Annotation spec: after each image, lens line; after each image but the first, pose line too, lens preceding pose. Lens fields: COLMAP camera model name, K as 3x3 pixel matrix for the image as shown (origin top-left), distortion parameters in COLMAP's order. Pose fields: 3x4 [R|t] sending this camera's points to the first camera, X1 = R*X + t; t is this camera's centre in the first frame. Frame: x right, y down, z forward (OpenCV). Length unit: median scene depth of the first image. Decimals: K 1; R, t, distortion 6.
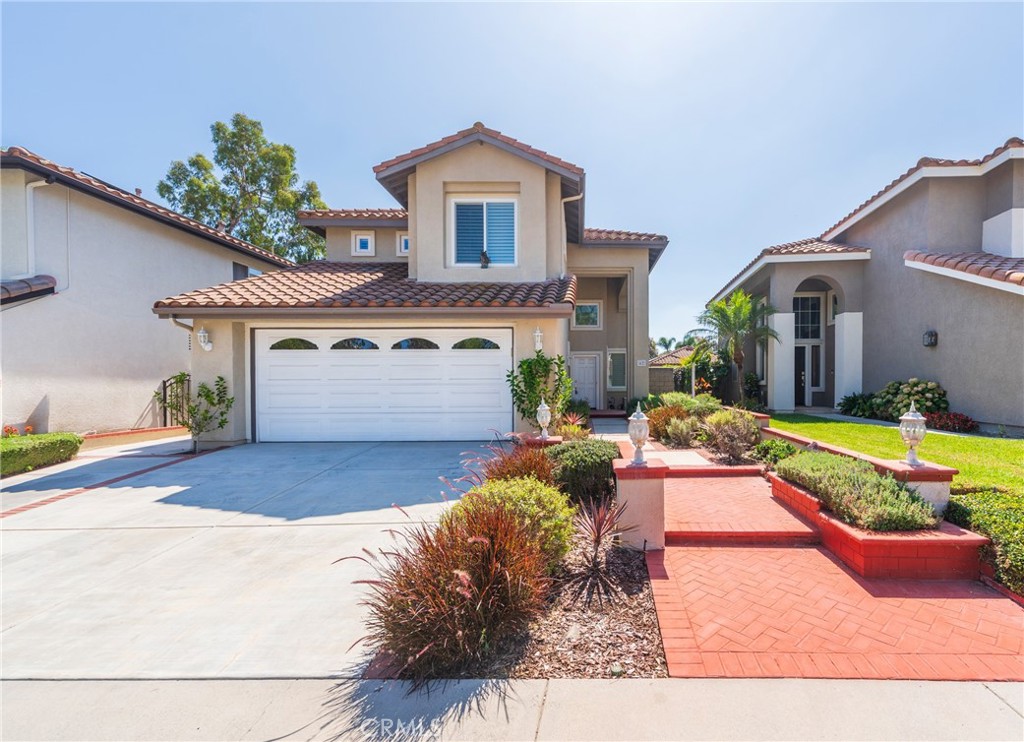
lens RADIAL K [[425.4, 0, 513.5], [0, 425.4, 373.7], [0, 0, 1]] dist [0.000348, -0.000633]
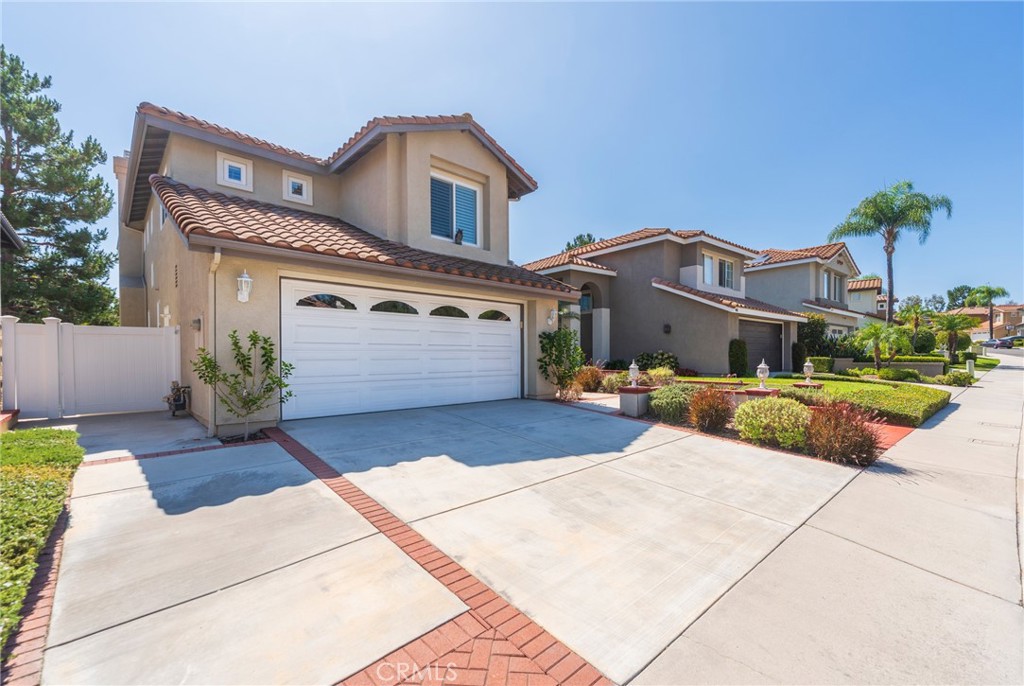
lens RADIAL K [[417.0, 0, 512.6], [0, 417.0, 341.2], [0, 0, 1]] dist [-0.001452, -0.000564]
pose [[0.747330, 0.026427, 0.663927, -0.787755], [-0.021245, 0.999648, -0.015876, 0.015700], [-0.664113, -0.002241, 0.747629, 0.128976]]
